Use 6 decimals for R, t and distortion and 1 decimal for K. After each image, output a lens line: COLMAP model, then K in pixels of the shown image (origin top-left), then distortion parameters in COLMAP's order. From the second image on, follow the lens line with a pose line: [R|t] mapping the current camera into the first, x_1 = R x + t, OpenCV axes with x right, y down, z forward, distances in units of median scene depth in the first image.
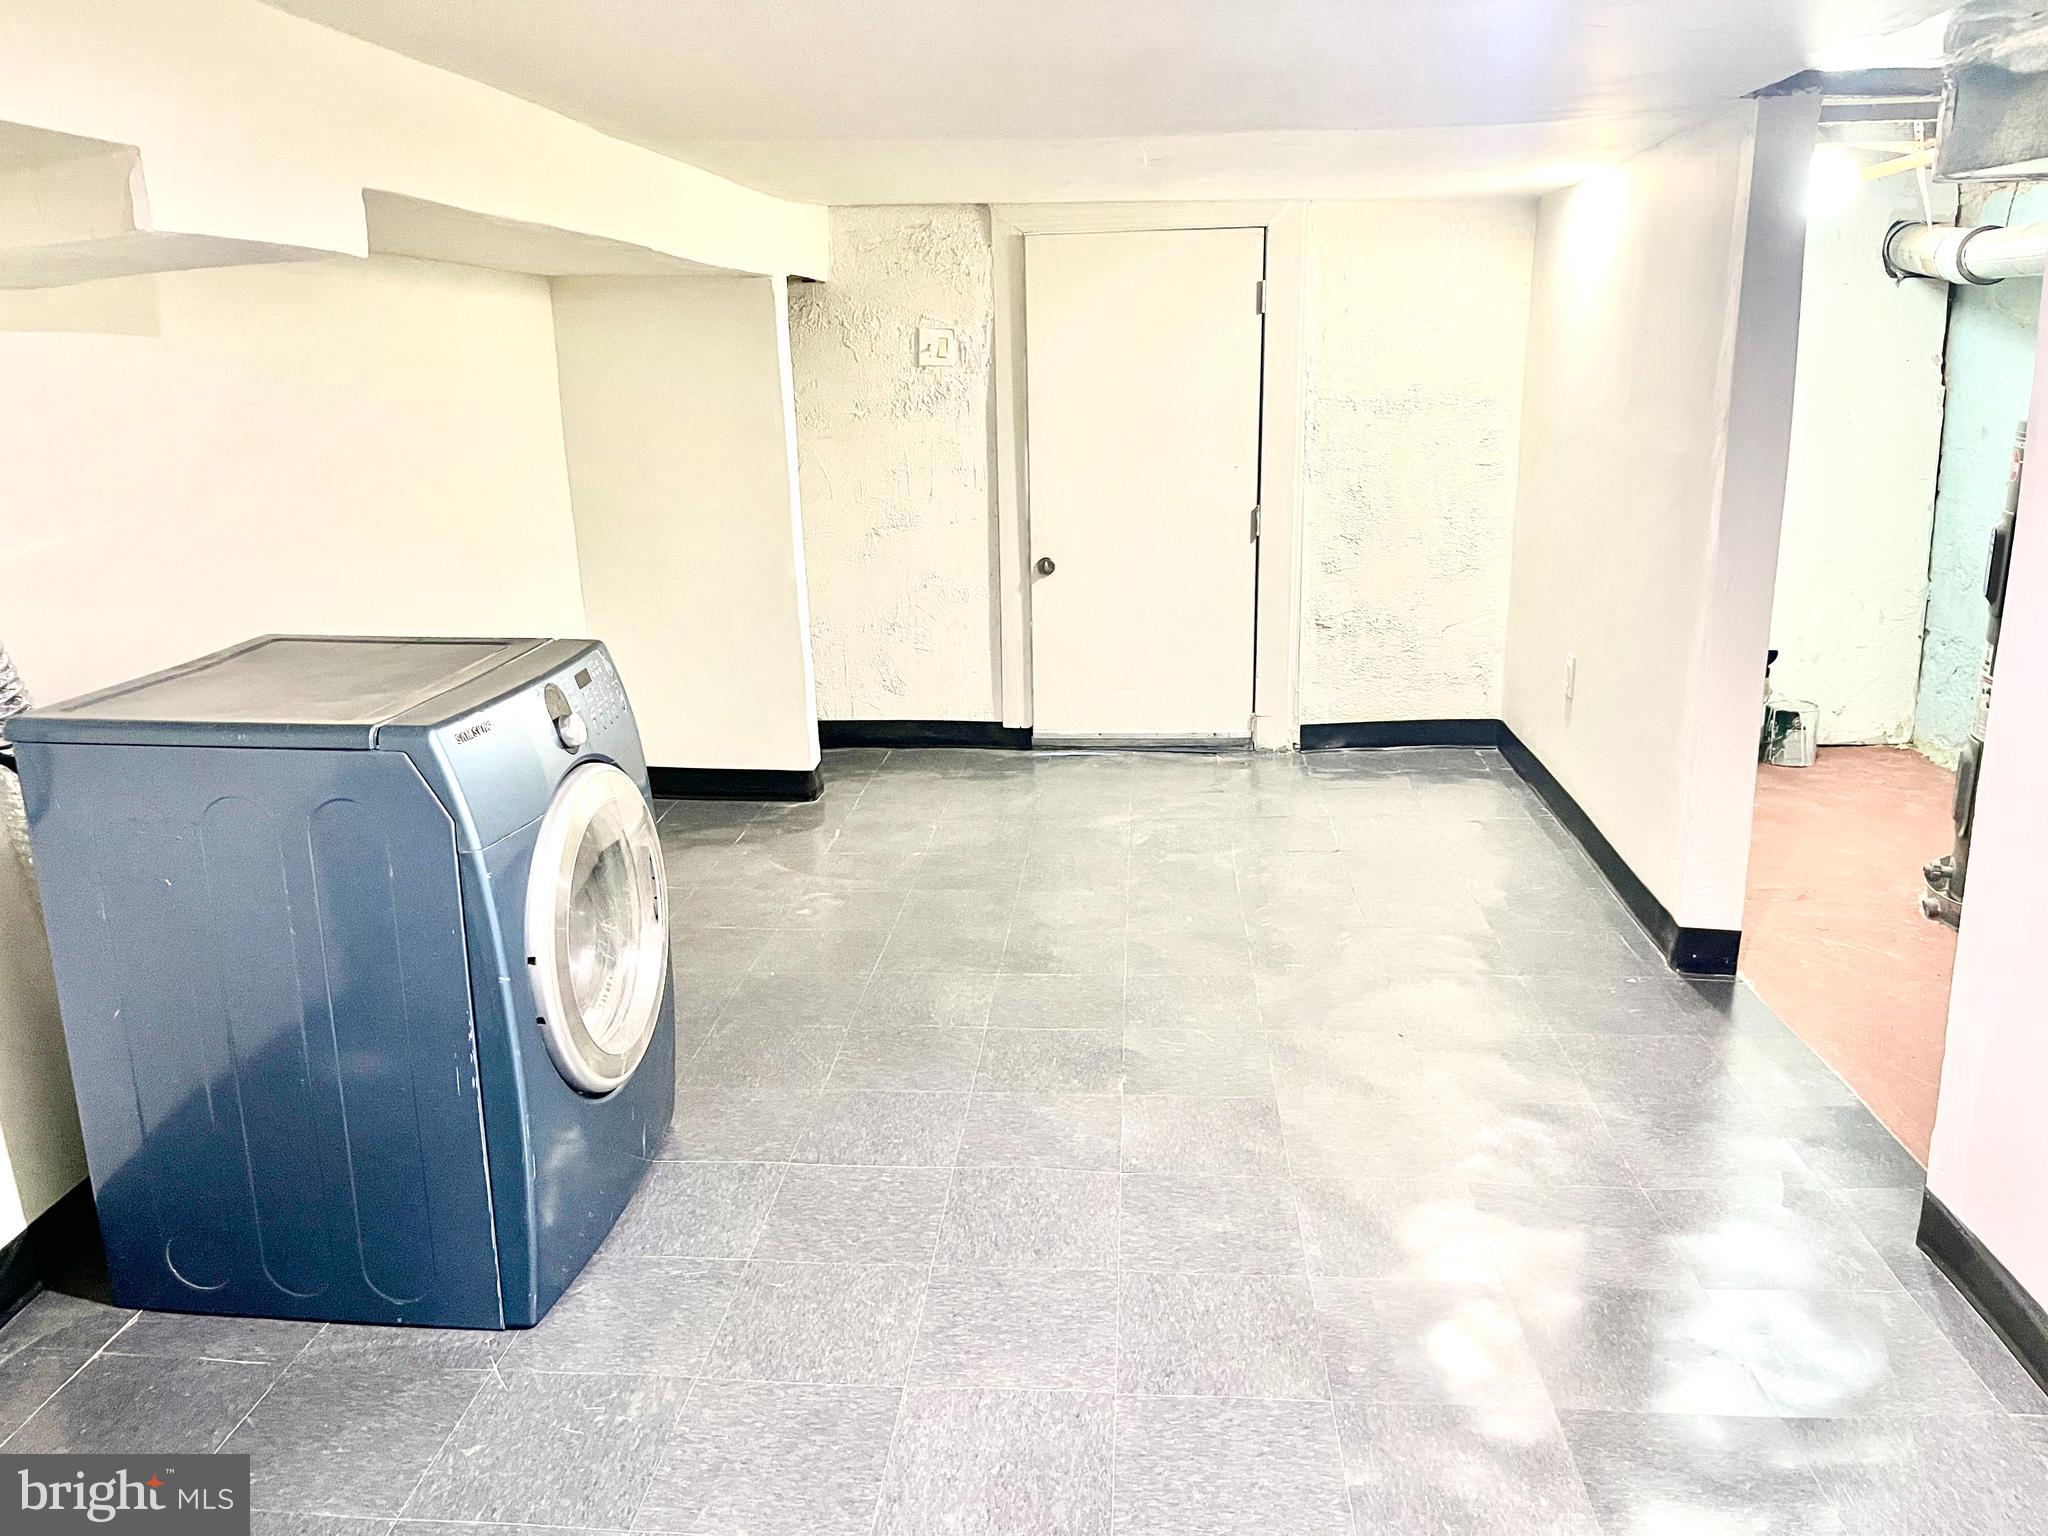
lens RADIAL K [[1580.8, 0, 1036.1], [0, 1580.8, 781.2], [0, 0, 1]] dist [0.053565, -0.070609]
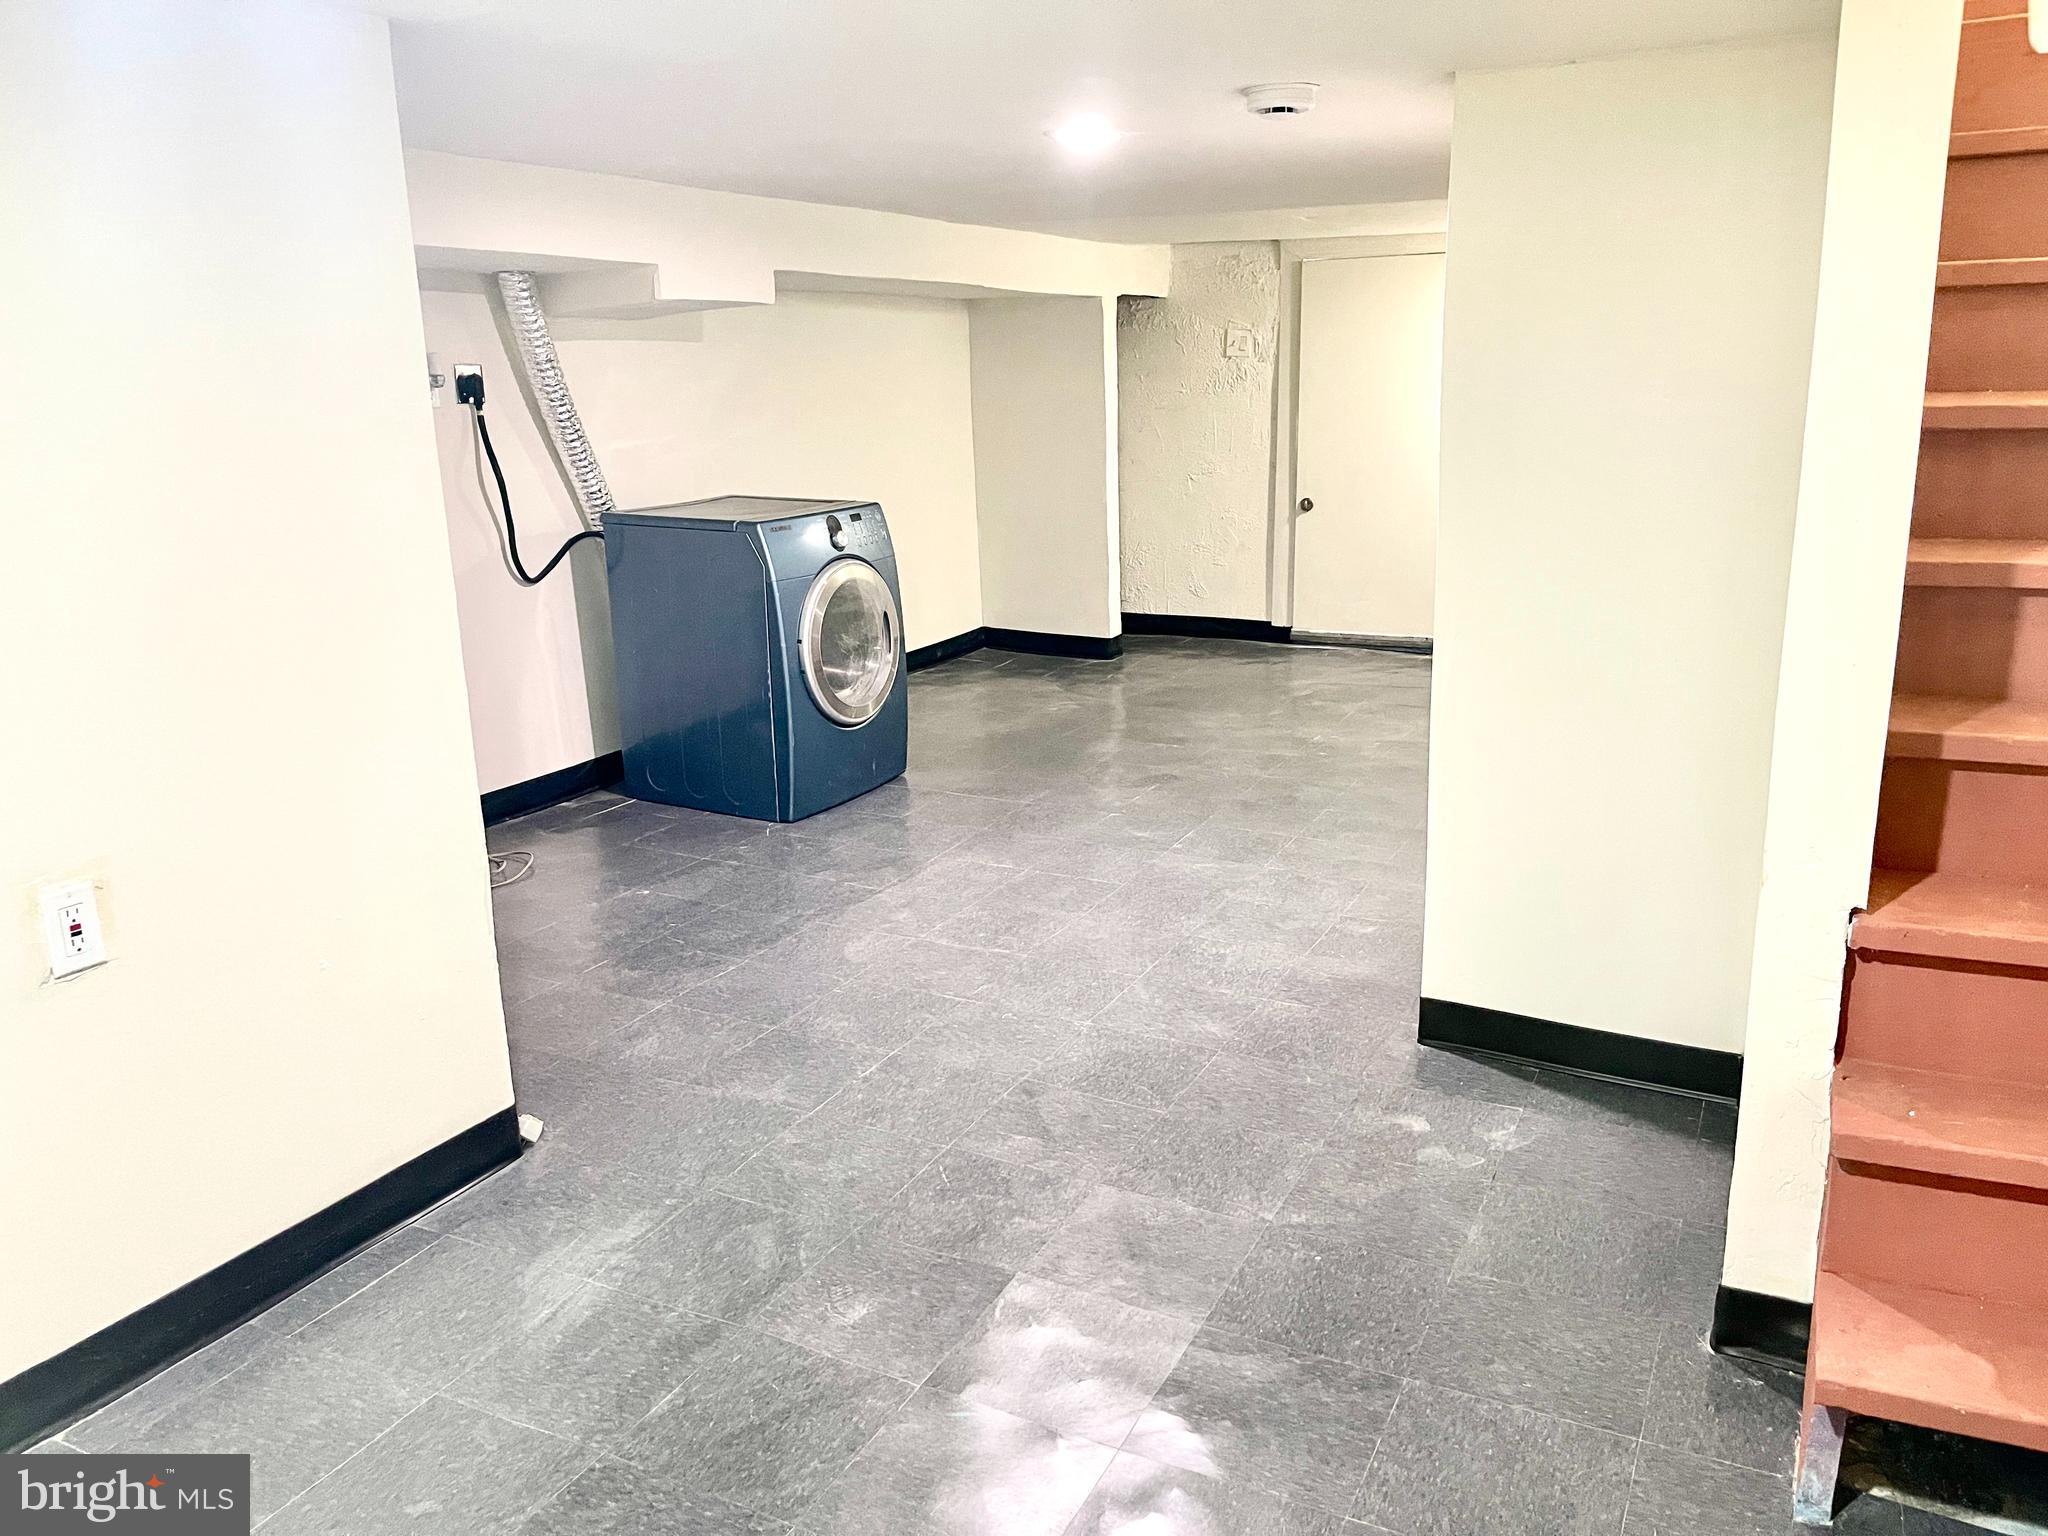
lens RADIAL K [[1580.8, 0, 1011.7], [0, 1580.8, 766.8], [0, 0, 1]] dist [0.053565, -0.070609]
pose [[0.920686, 0.094852, -0.378602, 0.319786], [-0.097014, 0.995193, 0.013410, 0.095525], [0.378054, 0.024383, 0.925462, -0.350379]]
